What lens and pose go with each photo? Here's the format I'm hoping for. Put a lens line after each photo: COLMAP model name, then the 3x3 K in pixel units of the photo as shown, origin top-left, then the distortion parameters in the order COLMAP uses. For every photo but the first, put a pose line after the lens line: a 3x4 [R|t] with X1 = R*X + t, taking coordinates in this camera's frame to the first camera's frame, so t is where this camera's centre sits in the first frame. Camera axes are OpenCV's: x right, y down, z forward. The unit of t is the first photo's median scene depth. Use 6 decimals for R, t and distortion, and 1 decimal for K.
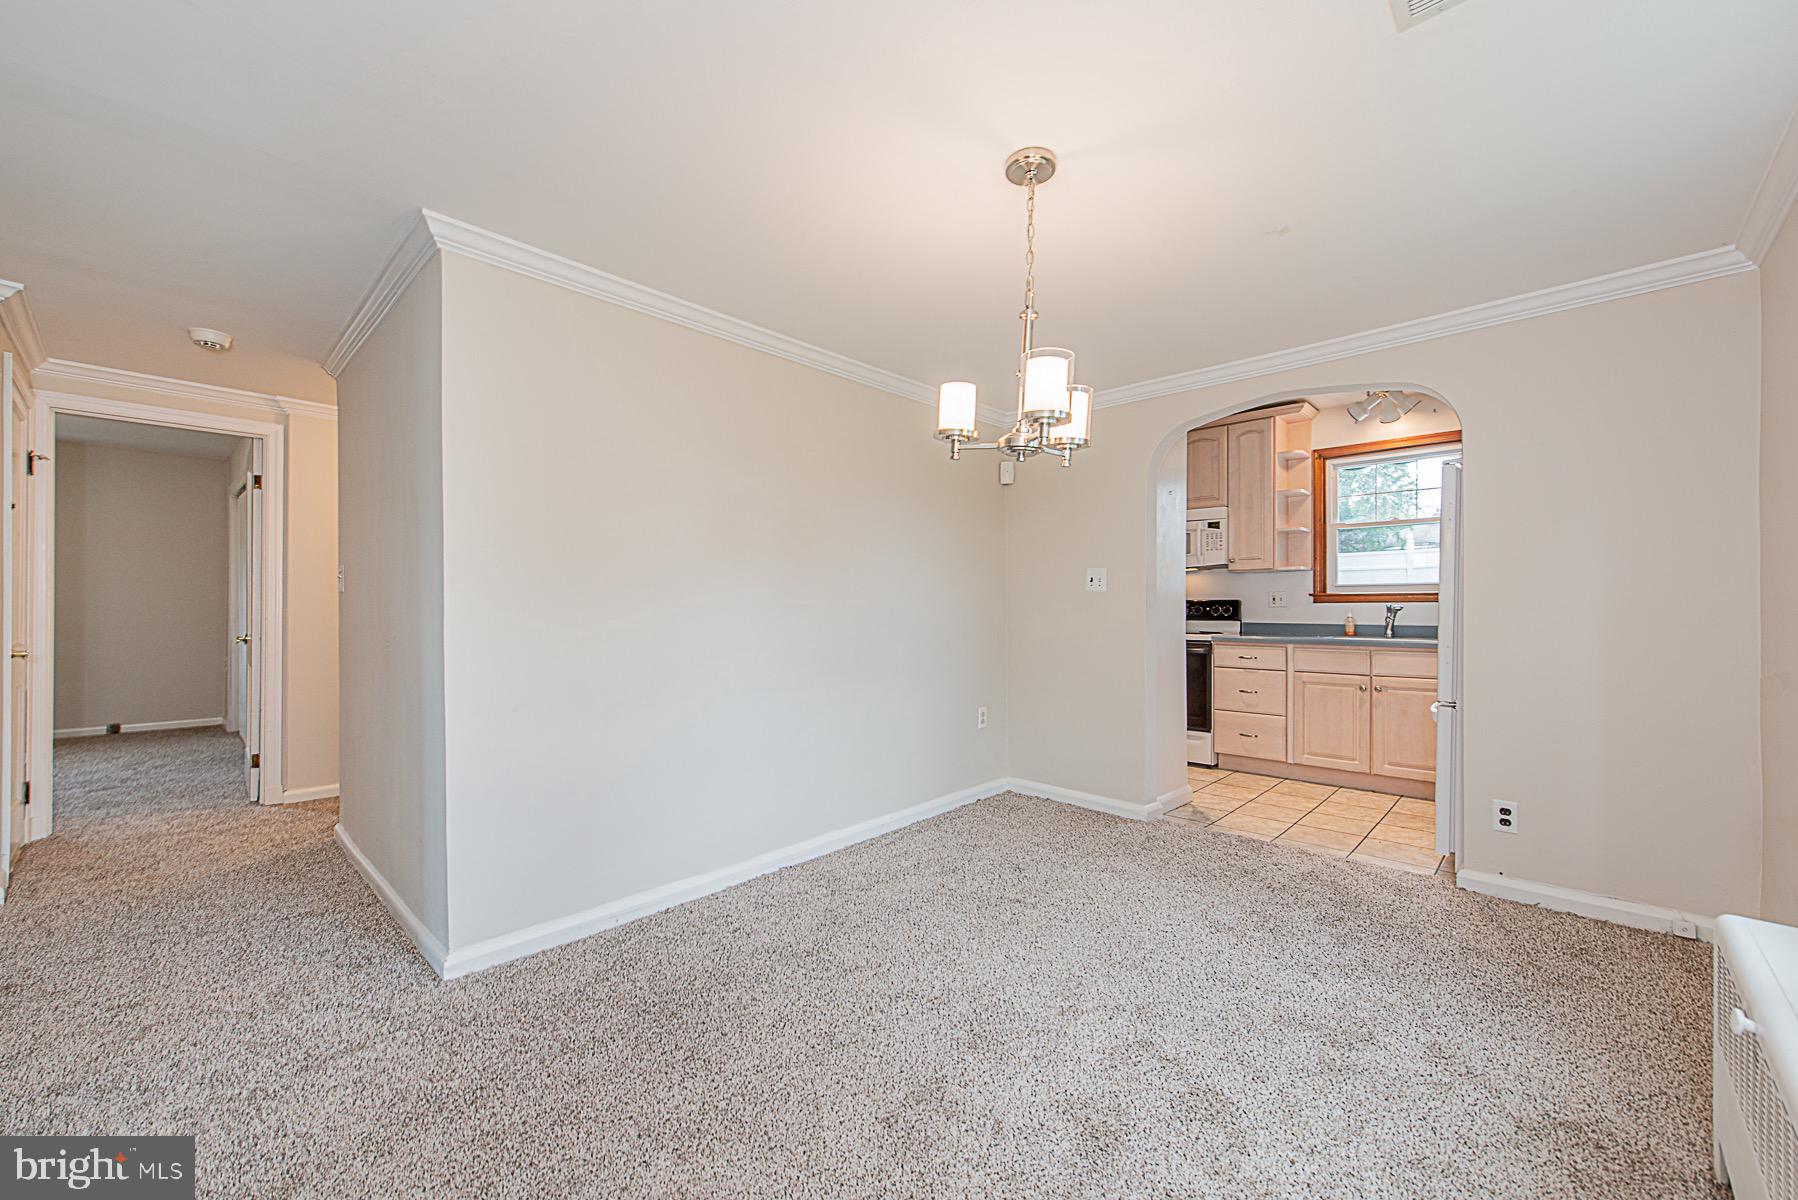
lens RADIAL K [[707.5, 0, 901.0], [0, 707.5, 611.8], [0, 0, 1]] dist [0.002548, -0.000386]
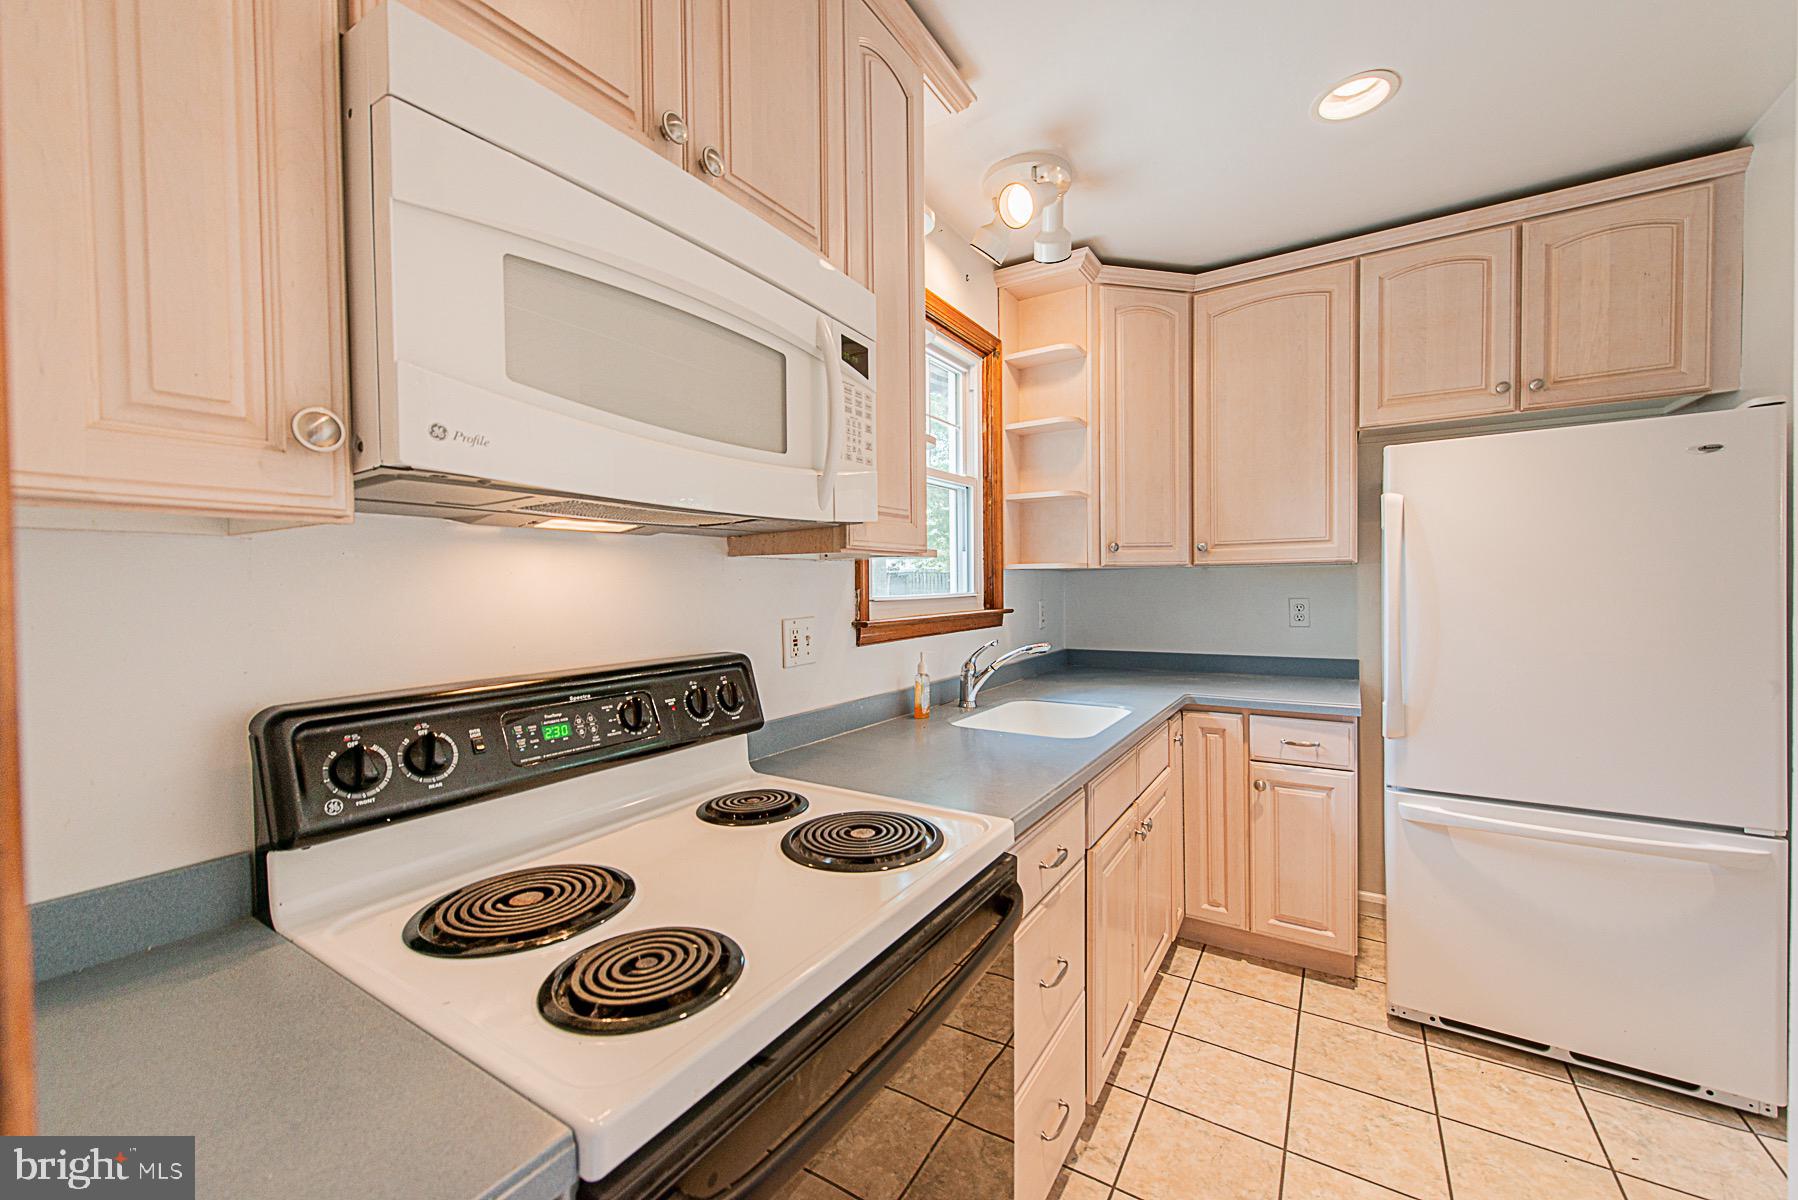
lens RADIAL K [[707.5, 0, 892.1], [0, 707.5, 593.1], [0, 0, 1]] dist [0.002548, -0.000386]
pose [[-0.184356, -0.015483, 0.982738, 0.207012], [0.006232, 0.999837, 0.016921, -0.046984], [-0.982840, 0.009244, -0.184230, 1.046893]]
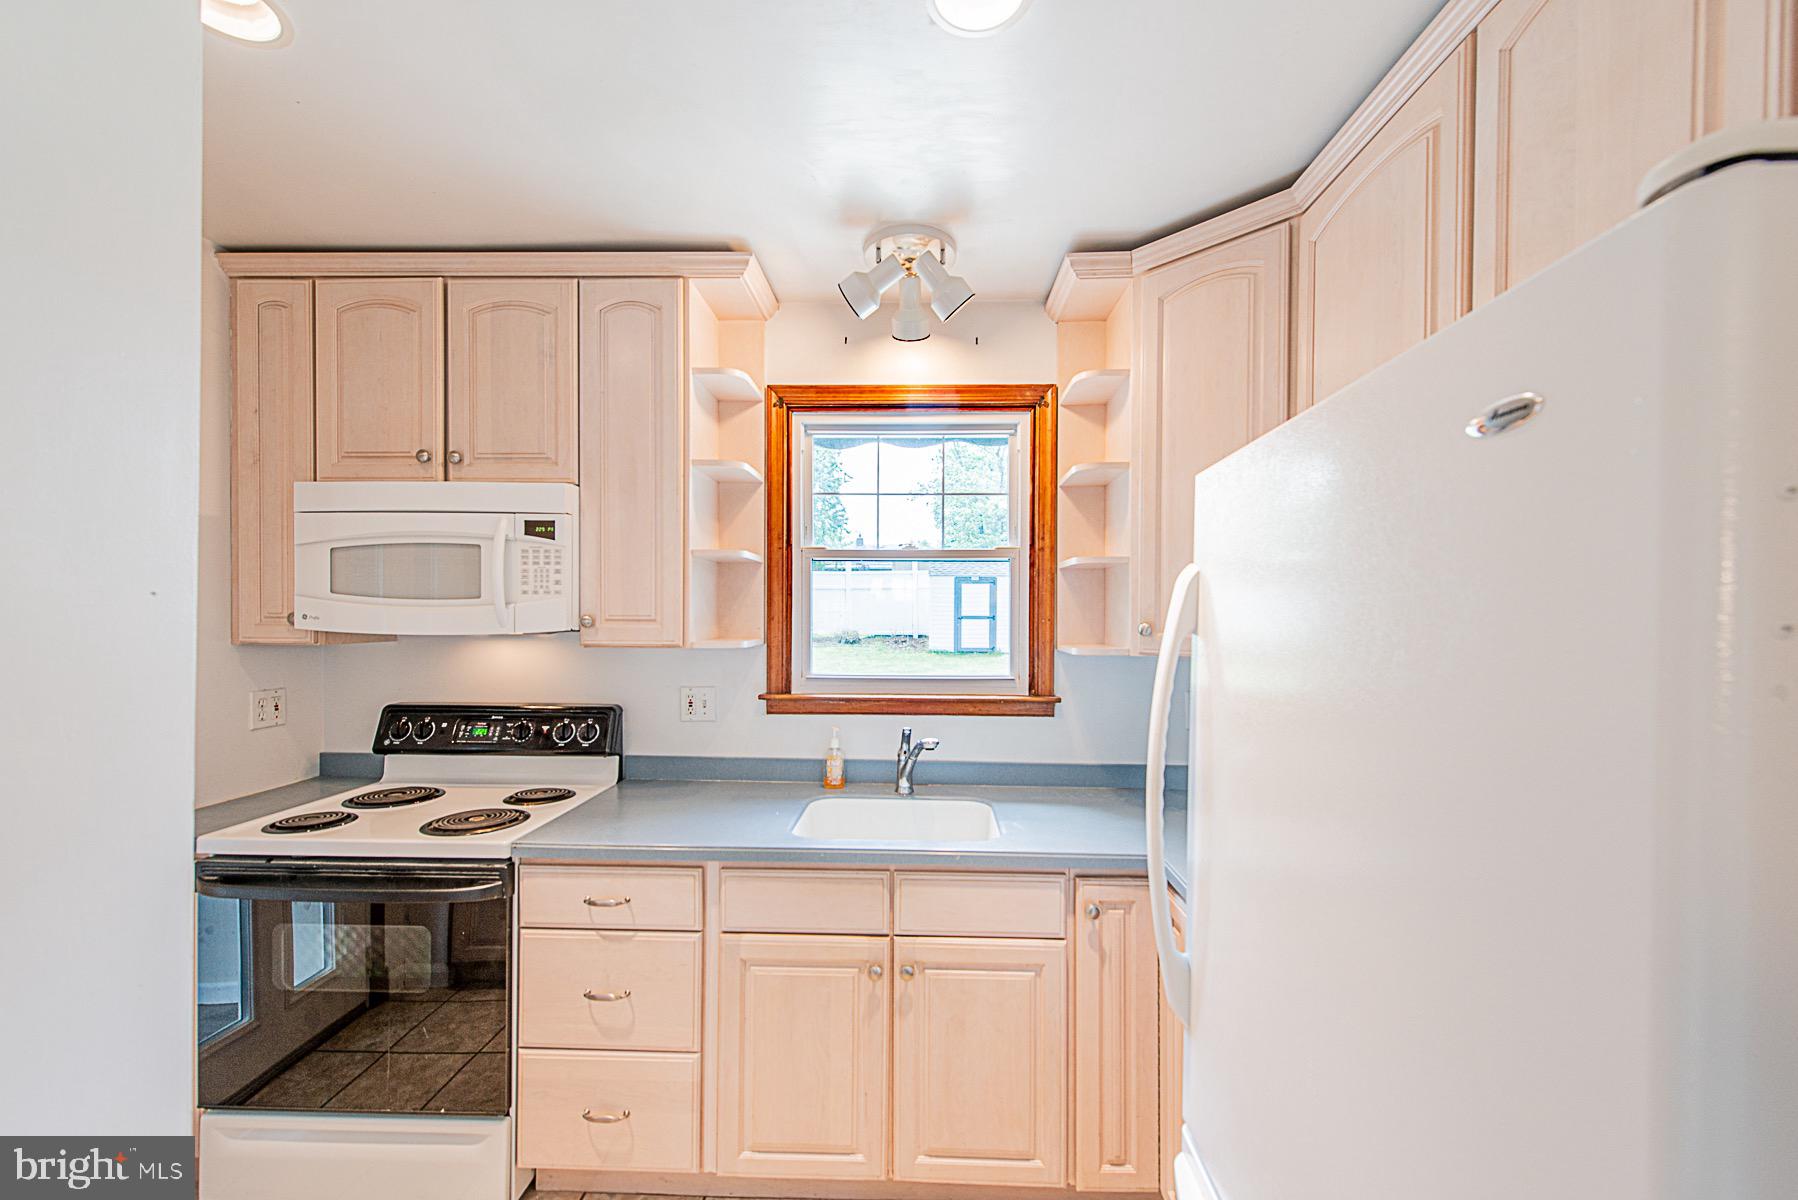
lens RADIAL K [[707.5, 0, 906.9], [0, 707.5, 612.7], [0, 0, 1]] dist [0.002548, -0.000386]
pose [[0.752175, 0.000953, 0.658963, 0.344534], [-0.005382, 0.999974, 0.004697, -0.081103], [-0.658942, -0.007080, 0.752161, 0.589580]]
